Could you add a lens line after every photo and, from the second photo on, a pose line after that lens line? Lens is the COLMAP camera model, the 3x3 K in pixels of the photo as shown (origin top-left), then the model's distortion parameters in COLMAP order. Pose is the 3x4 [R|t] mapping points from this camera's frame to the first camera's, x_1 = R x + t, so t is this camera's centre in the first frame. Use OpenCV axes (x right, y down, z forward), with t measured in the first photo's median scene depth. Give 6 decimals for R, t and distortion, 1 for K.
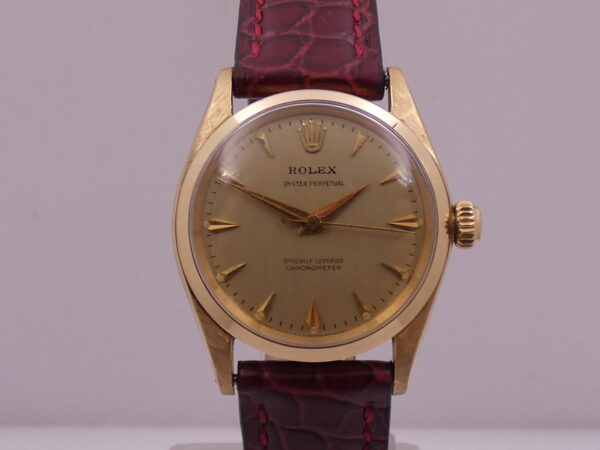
lens RADIAL K [[1064.2, 0, 300.0], [0, 1064.2, 225.0], [0, 0, 1]] dist [0.001924, -0.016852]
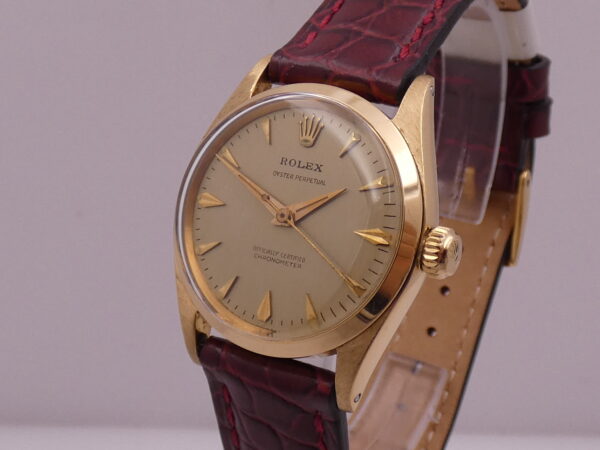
lens RADIAL K [[1064.2, 0, 300.0], [0, 1064.2, 225.0], [0, 0, 1]] dist [0.001924, -0.016852]
pose [[0.864190, 0.200496, -0.461494, 0.476644], [-0.201062, 0.978375, 0.048548, -0.044252], [0.461248, 0.050834, 0.885814, 0.129352]]
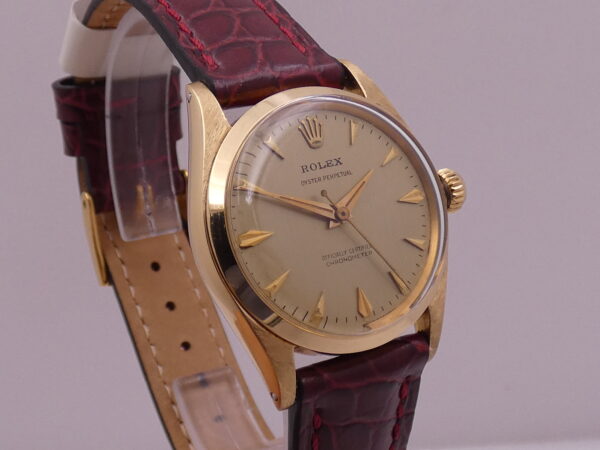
lens RADIAL K [[1064.2, 0, 300.0], [0, 1064.2, 225.0], [0, 0, 1]] dist [0.001924, -0.016852]
pose [[0.862418, -0.205614, 0.462555, -0.483197], [0.226265, 0.974003, 0.011098, -0.012143], [-0.452812, 0.095089, 0.886521, 0.122590]]
